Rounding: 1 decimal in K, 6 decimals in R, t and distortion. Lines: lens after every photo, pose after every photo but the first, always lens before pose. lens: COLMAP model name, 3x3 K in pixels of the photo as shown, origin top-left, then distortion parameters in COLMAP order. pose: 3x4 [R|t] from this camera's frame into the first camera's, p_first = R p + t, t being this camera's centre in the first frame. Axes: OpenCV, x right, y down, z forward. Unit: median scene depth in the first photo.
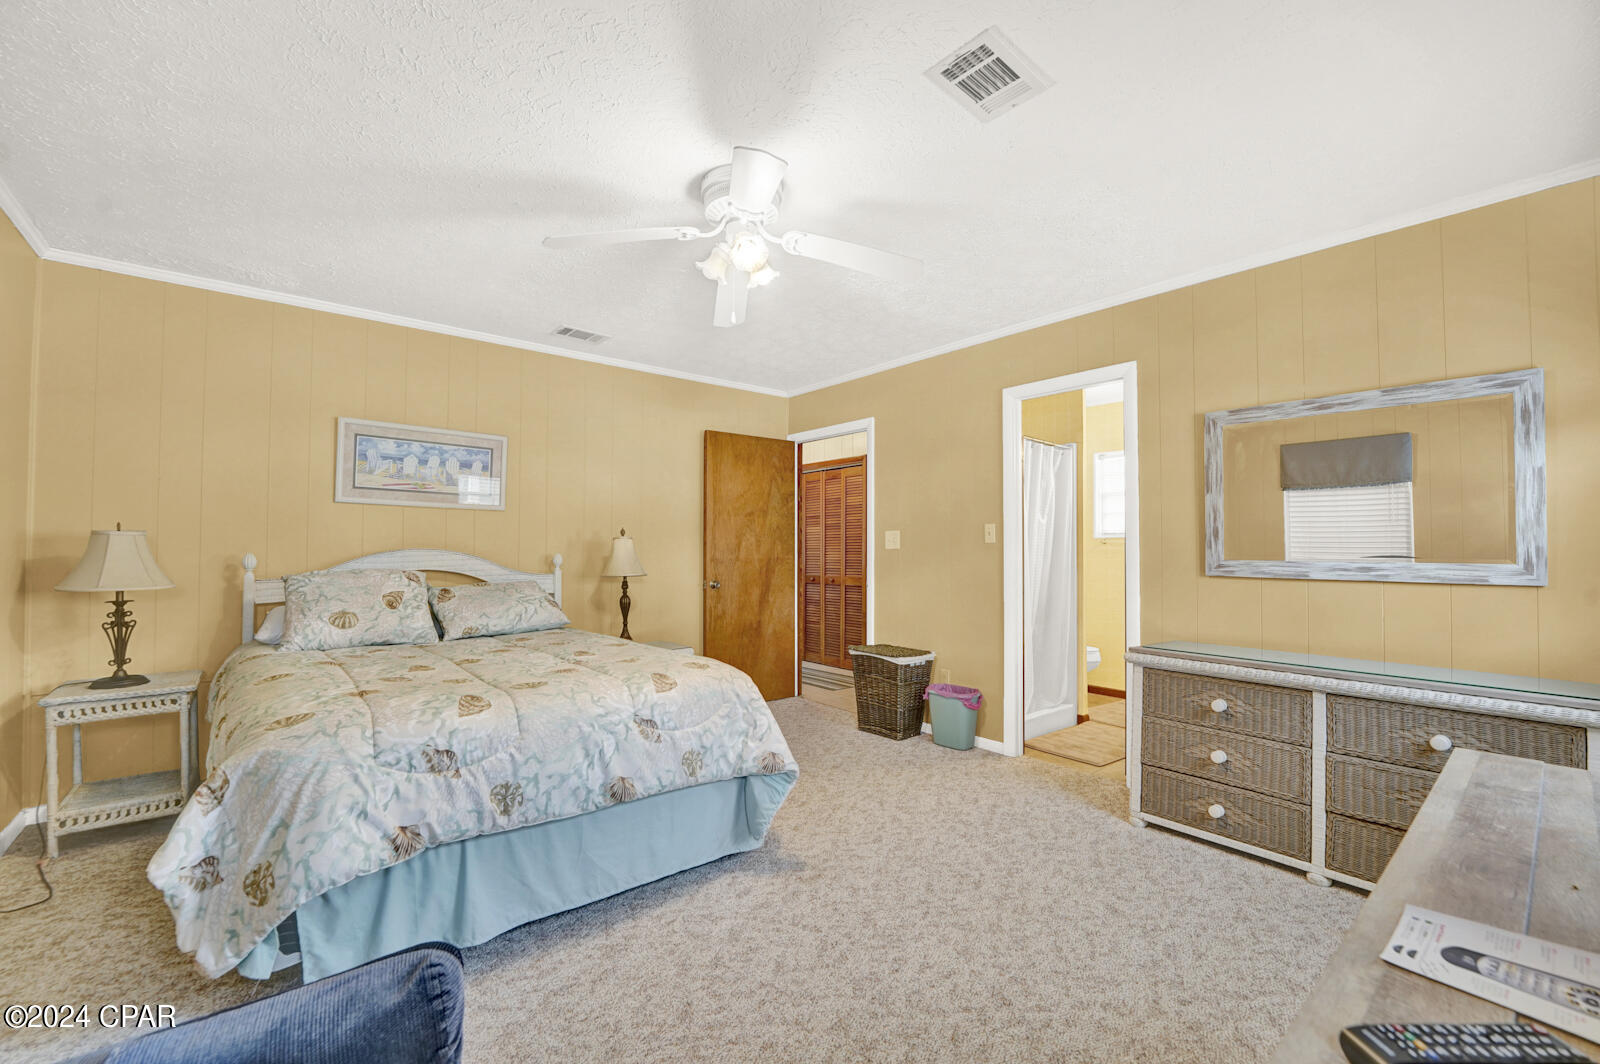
lens RADIAL K [[650.3, 0, 792.3], [0, 650.3, 541.2], [0, 0, 1]] dist [-0.025565, 0.001495]
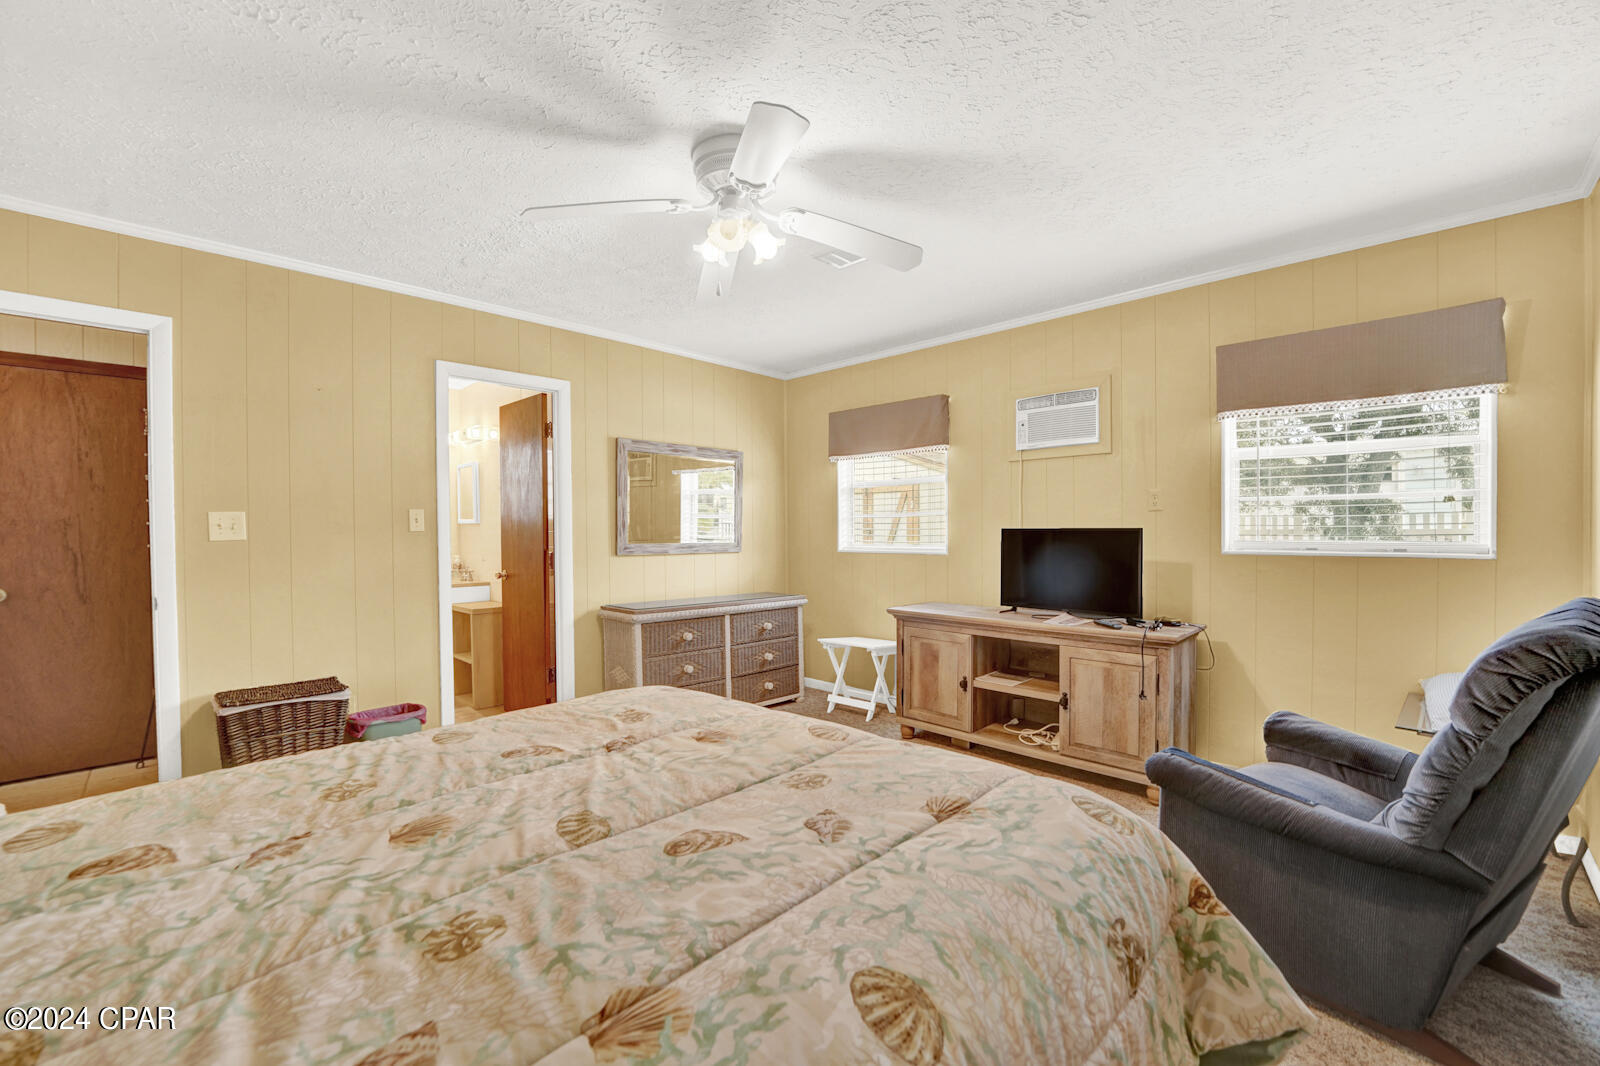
lens RADIAL K [[649.0, 0, 787.5], [0, 649.0, 532.6], [0, 0, 1]] dist [-0.025090, 0.000777]
pose [[-0.091071, -0.012997, 0.995760, -0.946486], [-0.015271, 0.999815, 0.011654, -0.020567], [-0.995727, -0.014145, -0.091253, 0.917040]]
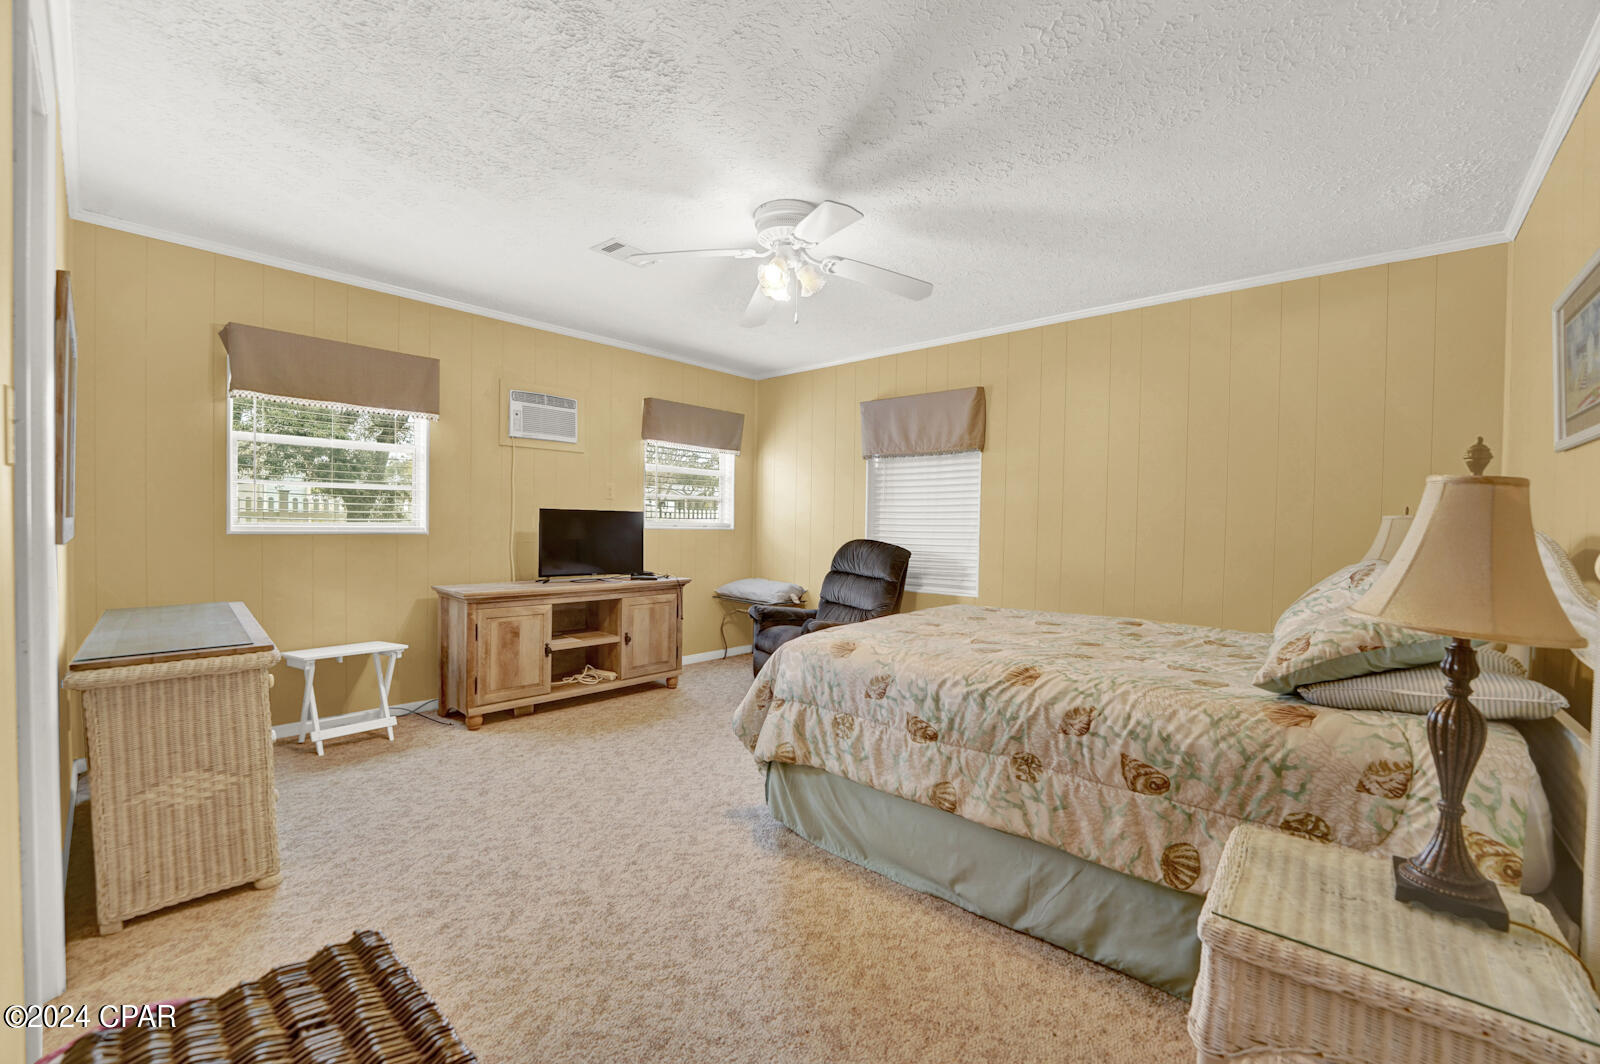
lens RADIAL K [[650.3, 0, 795.3], [0, 650.3, 535.9], [0, 0, 1]] dist [-0.025565, 0.001495]
pose [[-0.988987, -0.023628, -0.146103, 0.069894], [-0.023368, 0.999721, -0.003496, 0.040016], [0.146145, -0.000043, -0.989263, 2.015452]]
